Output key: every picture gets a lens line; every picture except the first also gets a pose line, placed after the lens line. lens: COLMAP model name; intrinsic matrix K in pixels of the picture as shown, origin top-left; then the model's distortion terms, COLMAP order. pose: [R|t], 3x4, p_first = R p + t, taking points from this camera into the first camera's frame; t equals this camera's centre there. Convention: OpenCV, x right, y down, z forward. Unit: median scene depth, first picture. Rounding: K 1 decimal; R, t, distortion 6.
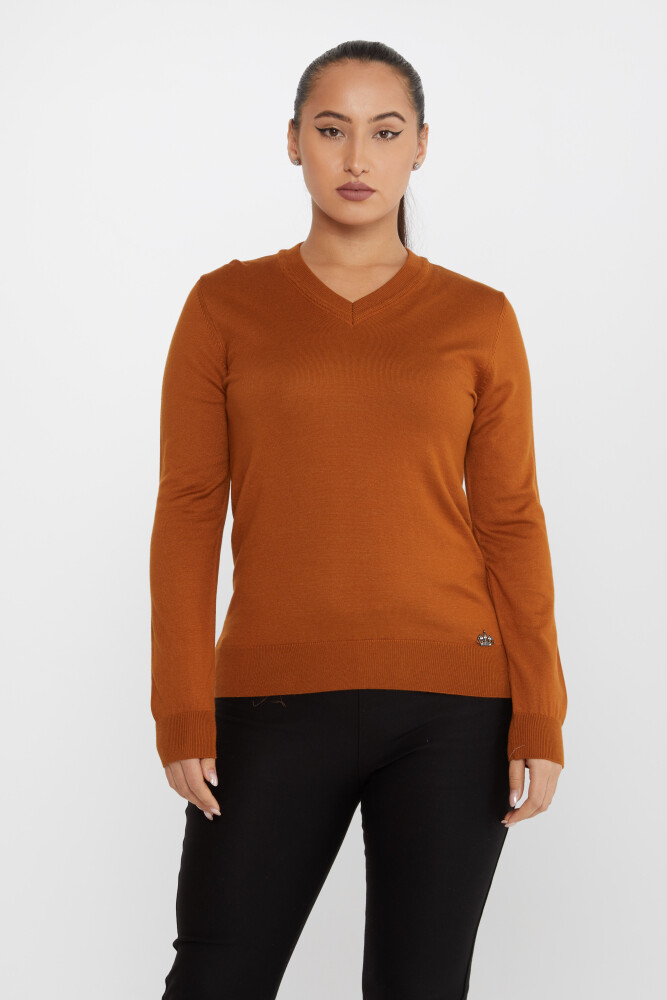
lens RADIAL K [[2360.3, 0, 334.2], [0, 2360.3, 497.4], [0, 0, 1]] dist [-0.010788, 0.000000]
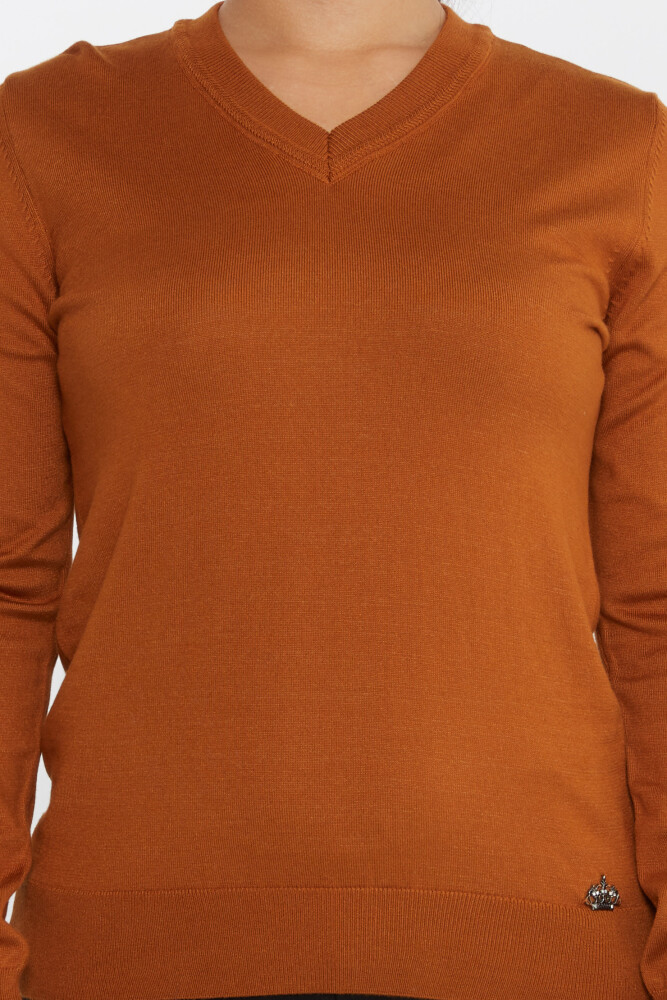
lens RADIAL K [[2360.3, 0, 332.6], [0, 2360.3, 498.2], [0, 0, 1]] dist [-0.010788, 0.000000]
pose [[0.997778, -0.010785, -0.065747, 0.037735], [0.015543, 0.997262, 0.072296, -0.045009], [0.064787, -0.073158, 0.995214, 0.544143]]
